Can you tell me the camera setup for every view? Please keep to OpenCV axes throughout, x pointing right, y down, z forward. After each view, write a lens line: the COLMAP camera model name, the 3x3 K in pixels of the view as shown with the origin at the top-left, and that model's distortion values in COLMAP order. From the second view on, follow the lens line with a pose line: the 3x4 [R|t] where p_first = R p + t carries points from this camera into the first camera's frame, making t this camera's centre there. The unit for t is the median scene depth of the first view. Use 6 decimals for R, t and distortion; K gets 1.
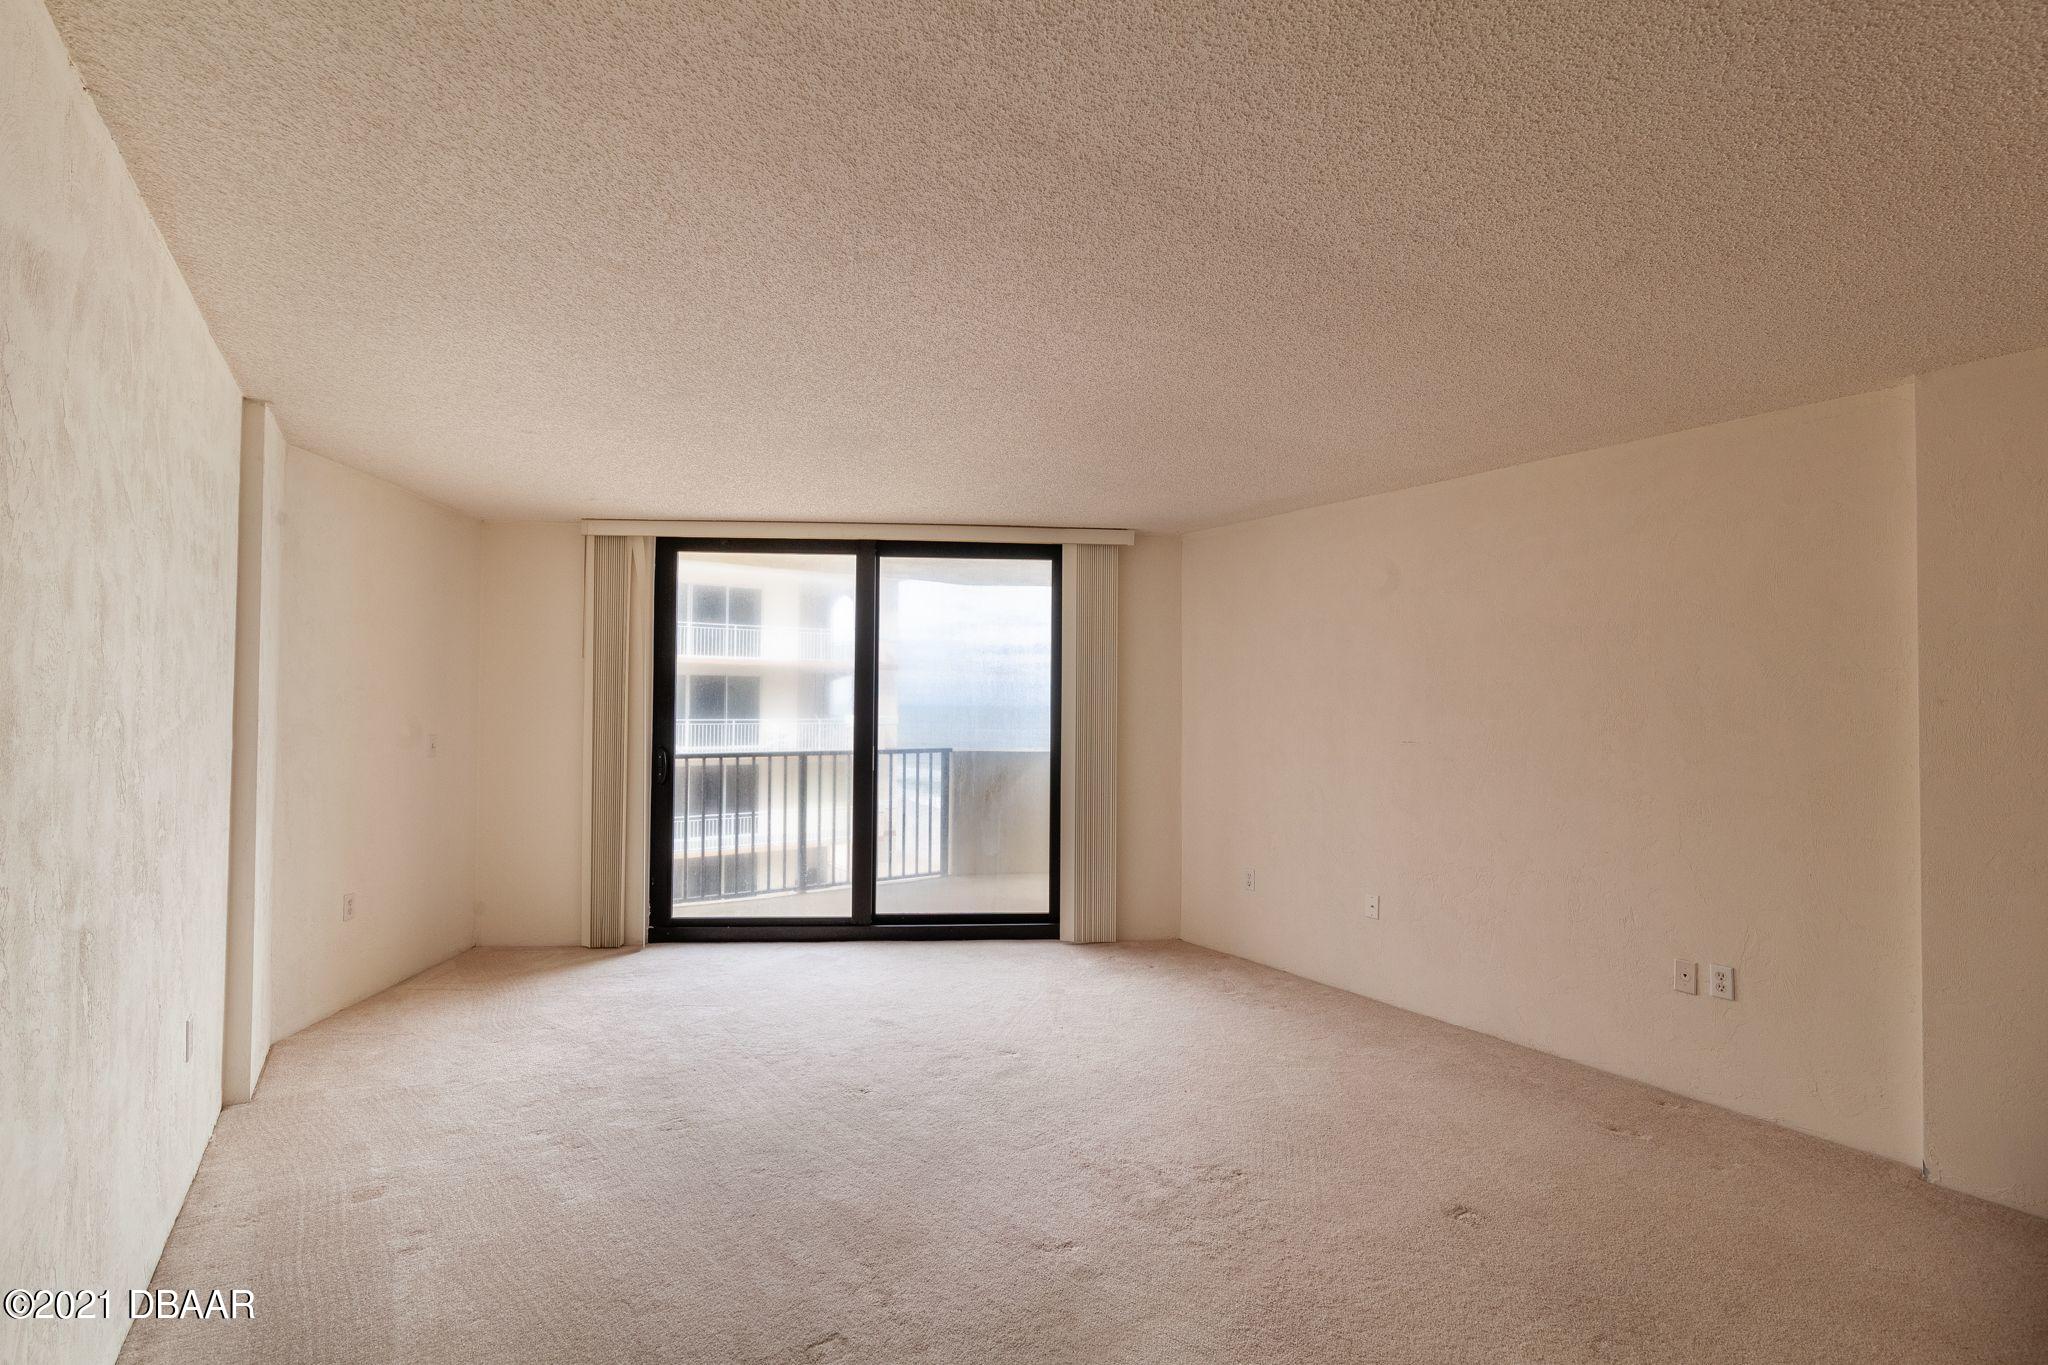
lens RADIAL K [[936.0, 0, 1028.3], [0, 936.0, 685.5], [0, 0, 1]] dist [-0.000799, -0.000487]
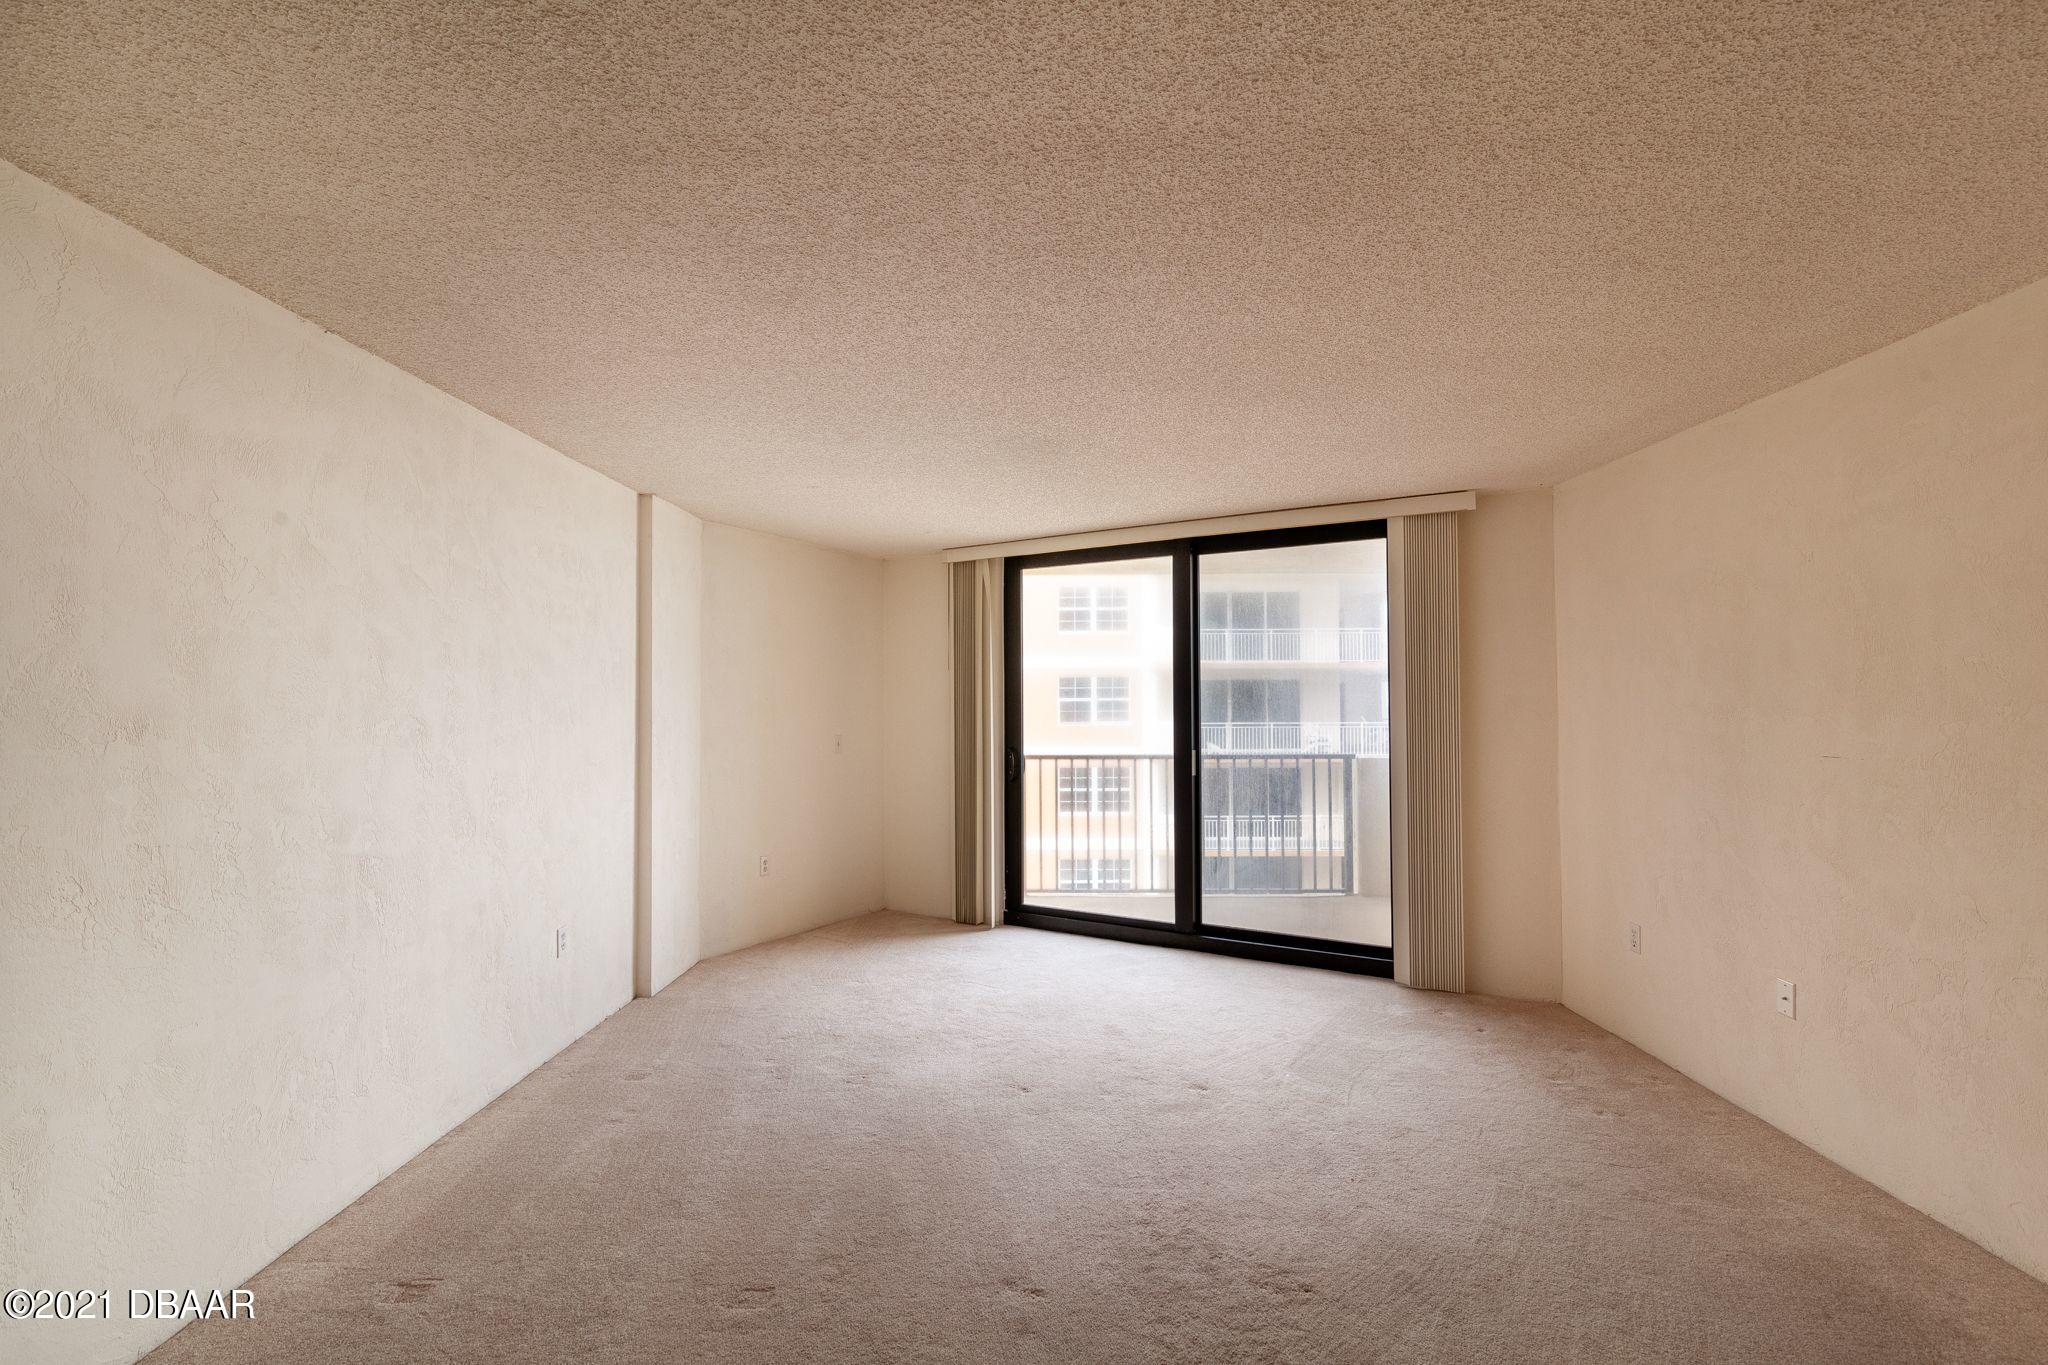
lens RADIAL K [[936.0, 0, 1027.4], [0, 936.0, 688.0], [0, 0, 1]] dist [-0.000799, -0.000487]
pose [[0.818288, -0.021256, -0.574415, 0.262273], [0.020930, 0.999755, -0.007181, 0.003456], [0.574427, -0.006146, 0.818533, 0.109573]]
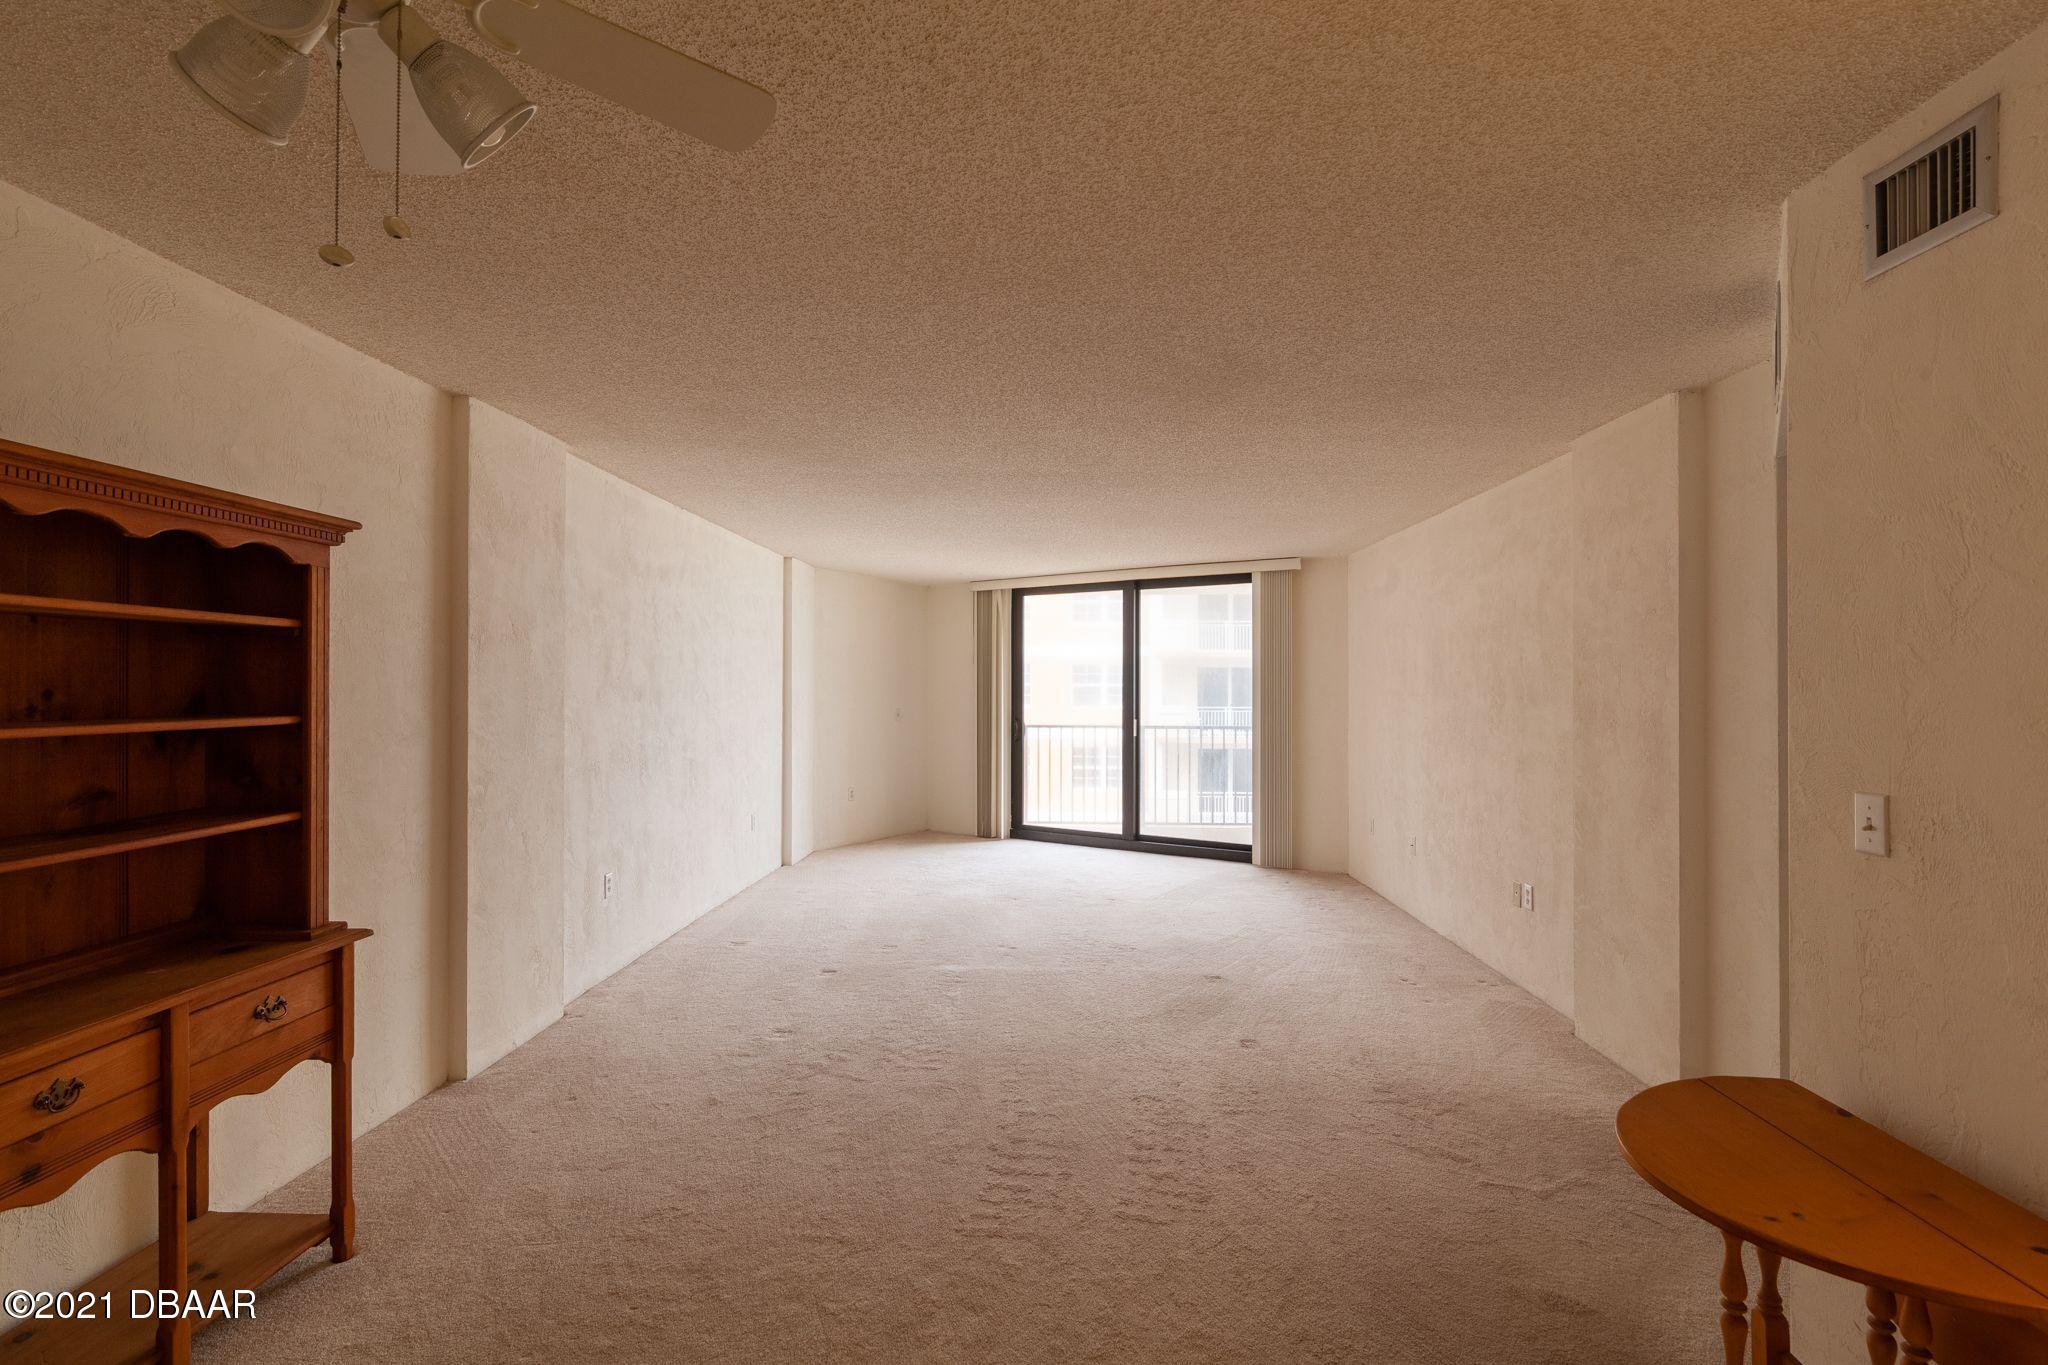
lens RADIAL K [[936.0, 0, 1024.1], [0, 936.0, 686.7], [0, 0, 1]] dist [-0.000799, -0.000487]
pose [[0.802900, -0.007437, -0.596067, 0.592570], [0.014533, 0.999869, 0.007101, 0.000226], [0.595936, -0.014364, 0.802903, -0.294265]]
